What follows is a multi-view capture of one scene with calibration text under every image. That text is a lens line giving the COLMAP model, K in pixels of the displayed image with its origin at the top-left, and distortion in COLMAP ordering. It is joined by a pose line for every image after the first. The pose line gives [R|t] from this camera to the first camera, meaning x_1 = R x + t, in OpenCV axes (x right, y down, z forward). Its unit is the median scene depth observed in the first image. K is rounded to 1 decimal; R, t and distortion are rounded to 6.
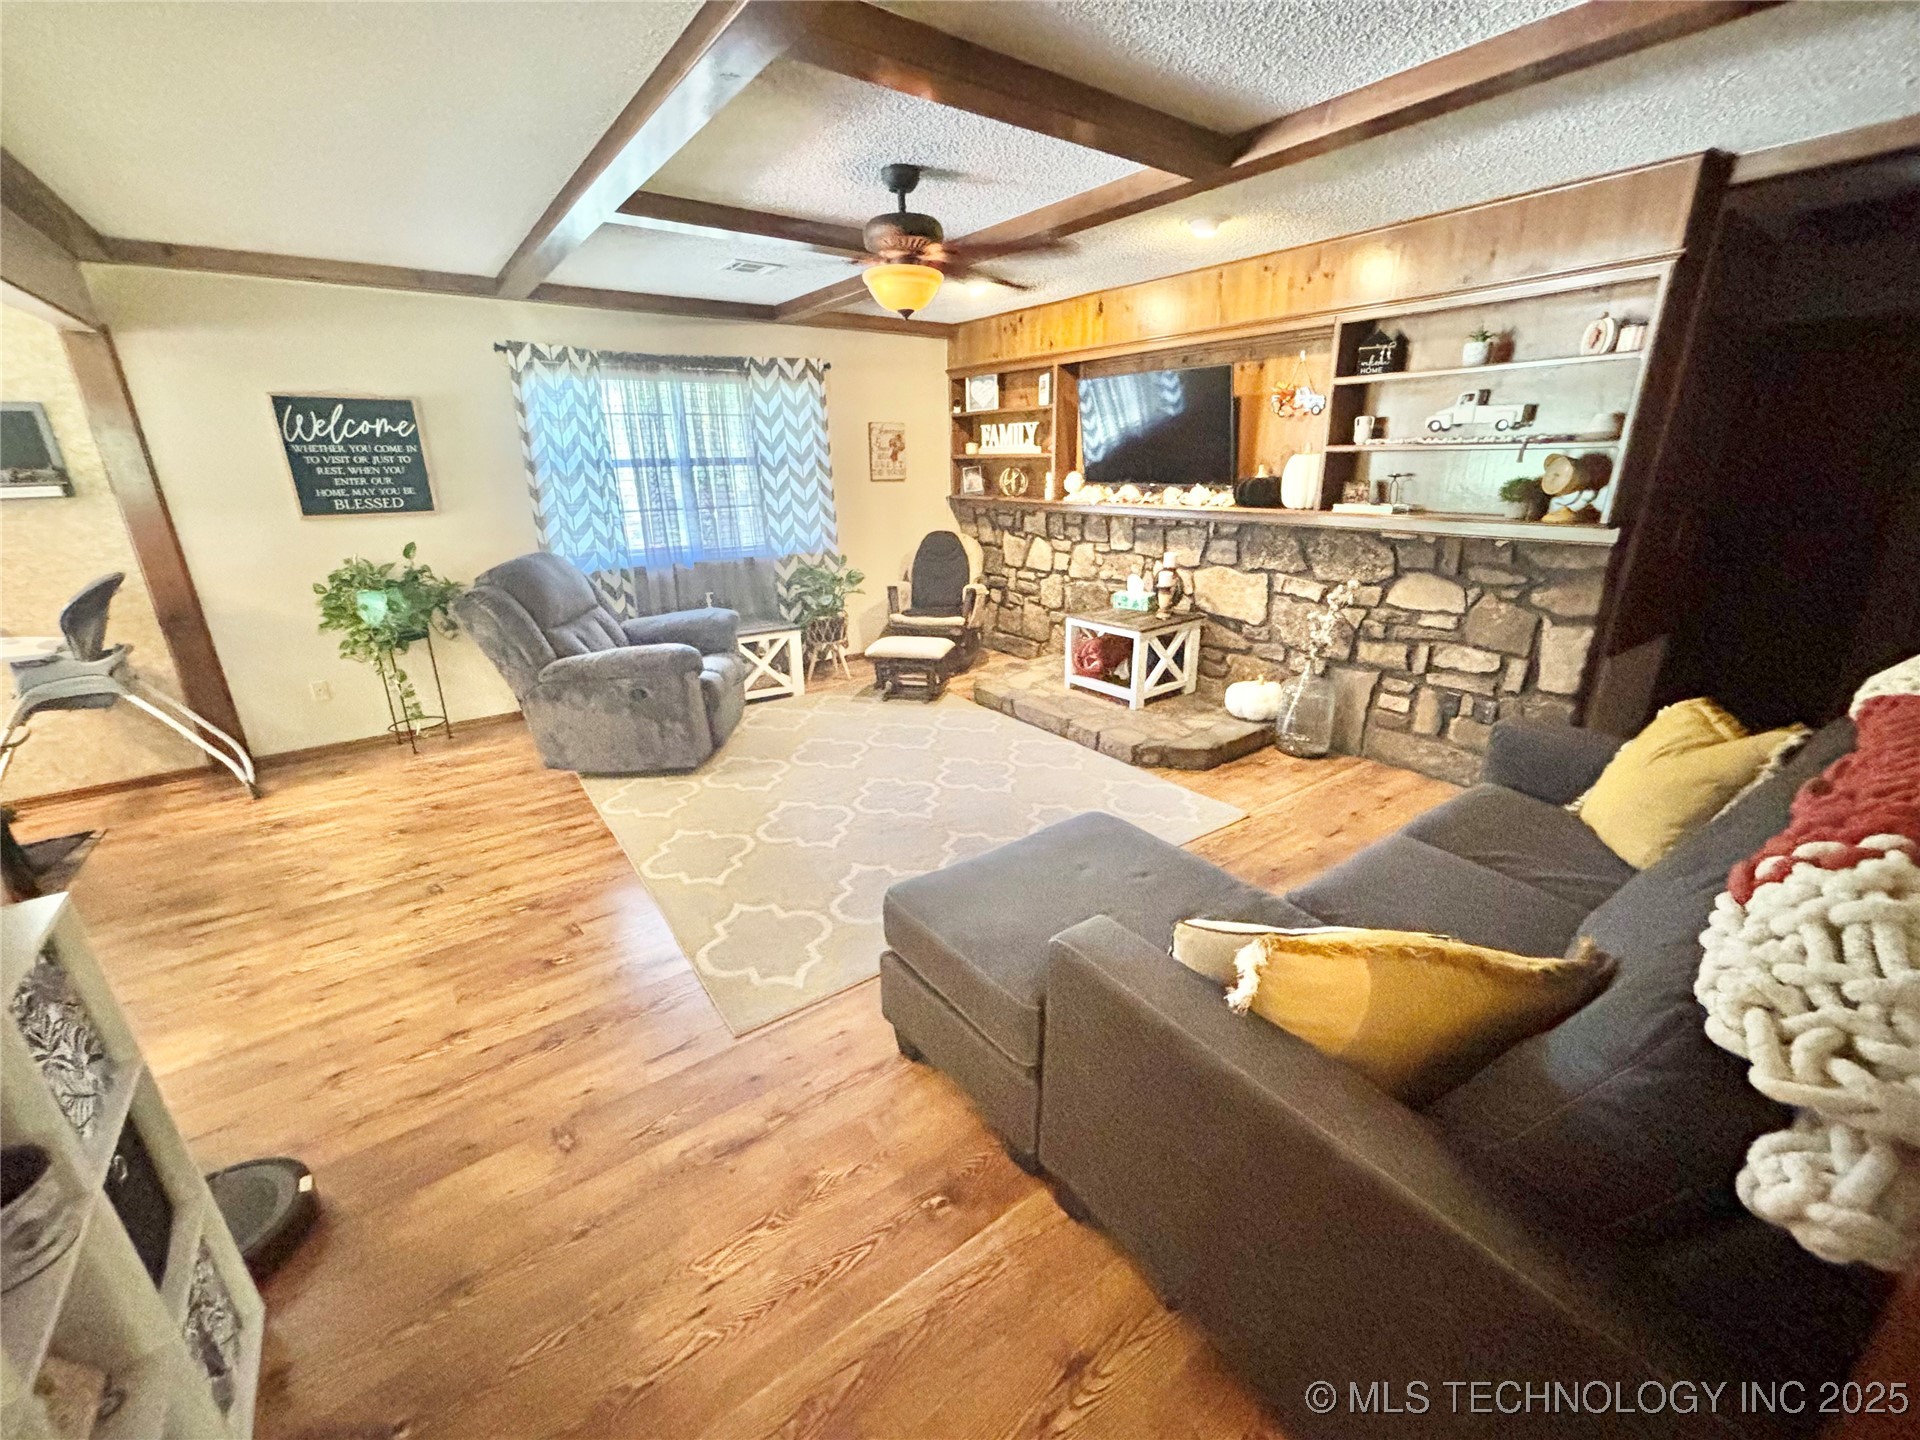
lens RADIAL K [[772.5, 0, 960.0], [0, 772.5, 720.0], [0, 0, 1]] dist [-0.001653, -0.000571]
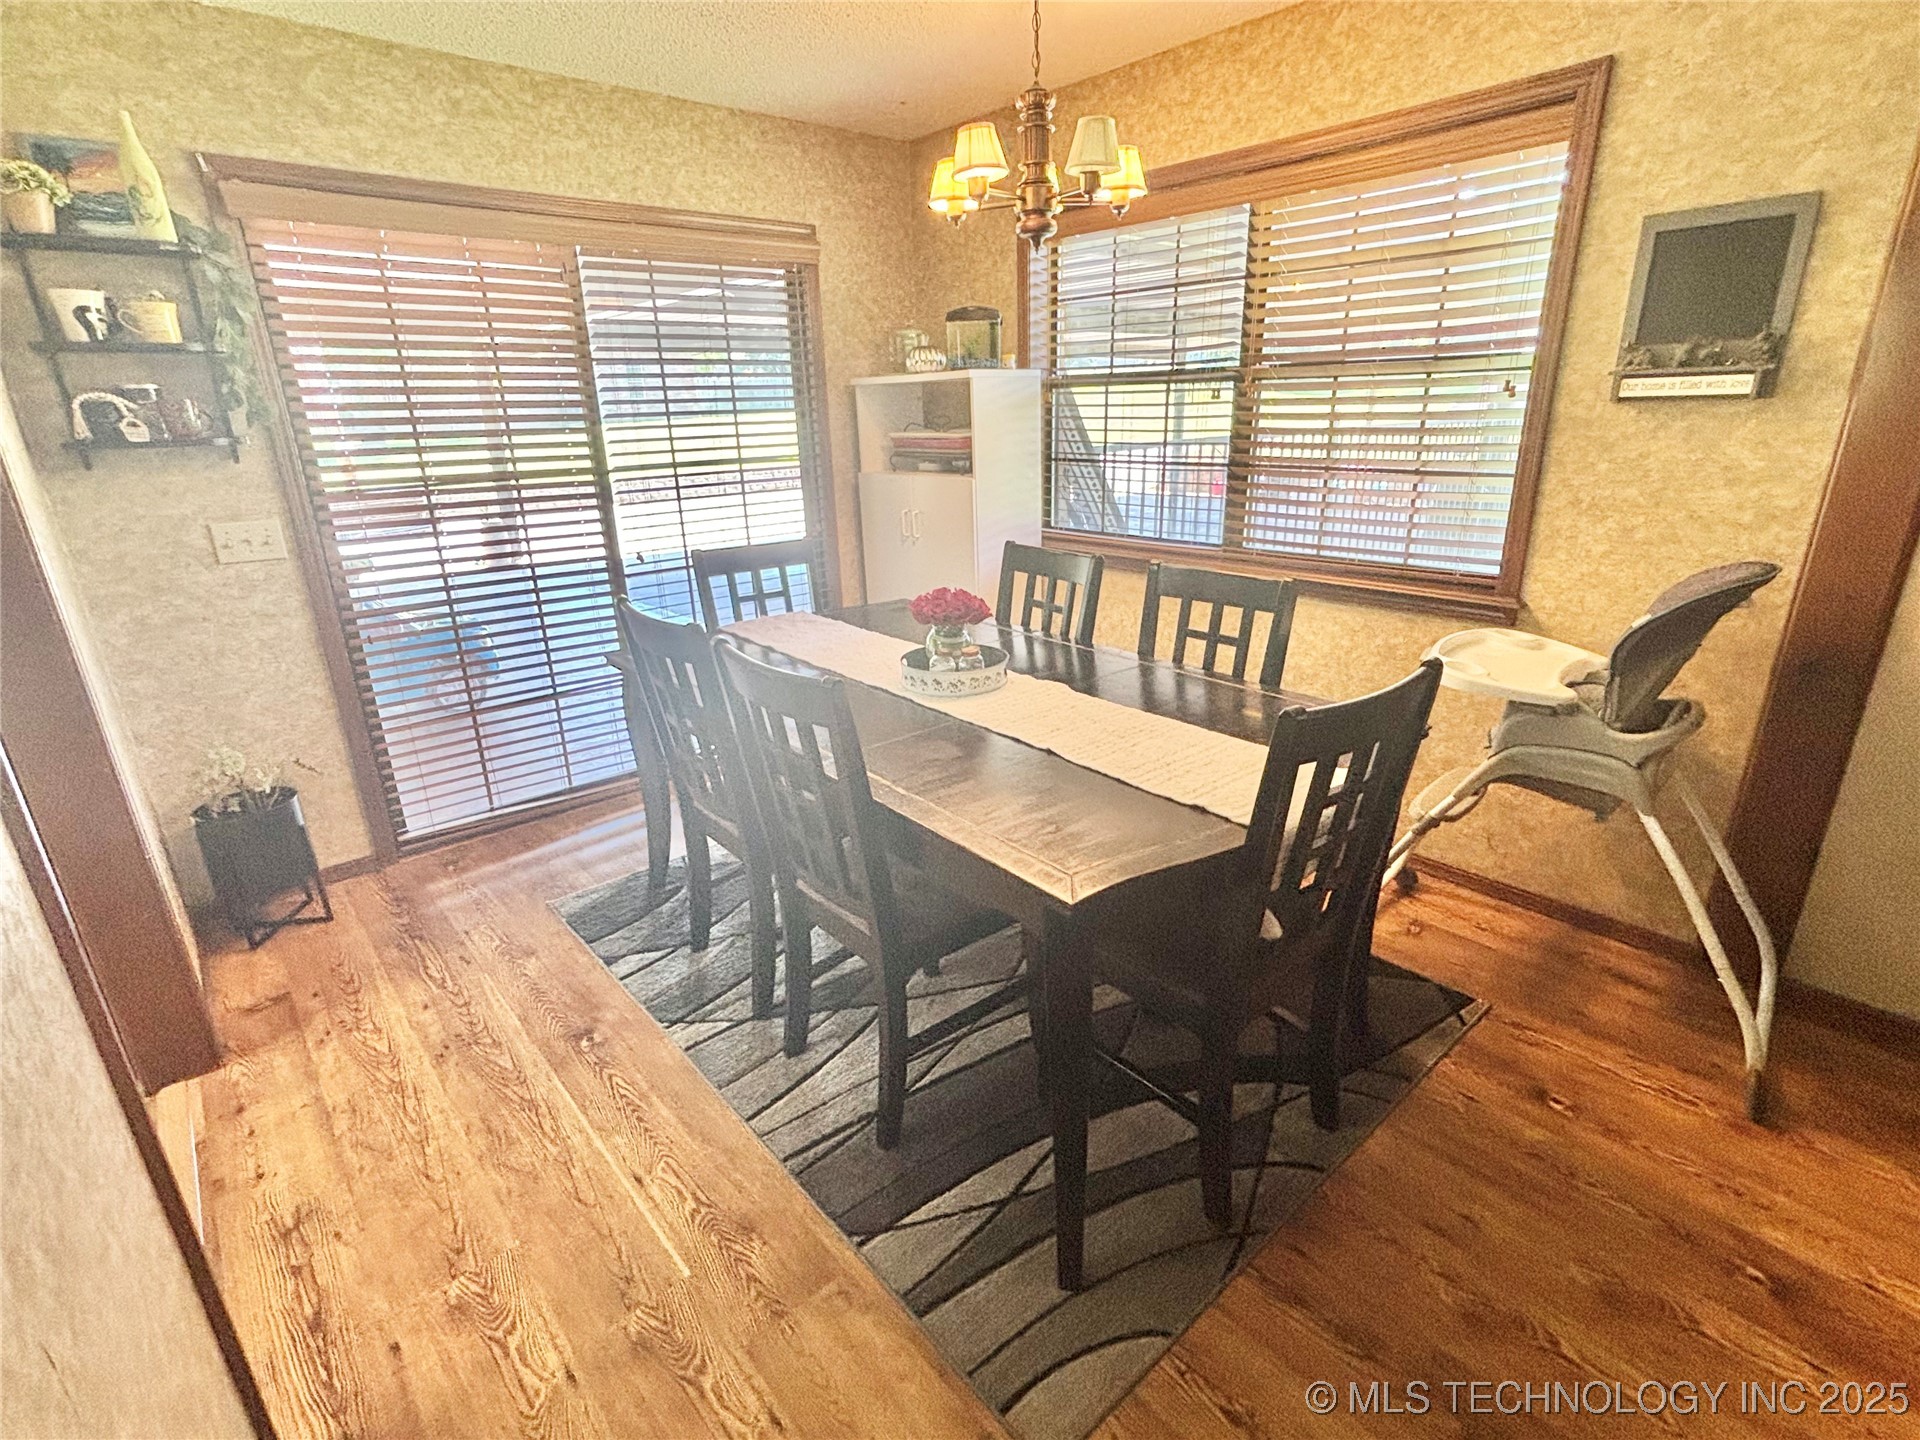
lens RADIAL K [[902.0, 0, 960.7], [0, 902.0, 718.2], [0, 0, 1]] dist [0.000426, -0.000227]
pose [[0.087091, 0.337139, -0.937418, -0.597695], [-0.294451, 0.907661, 0.299081, -0.127322], [0.951690, 0.249976, 0.178321, 0.467816]]
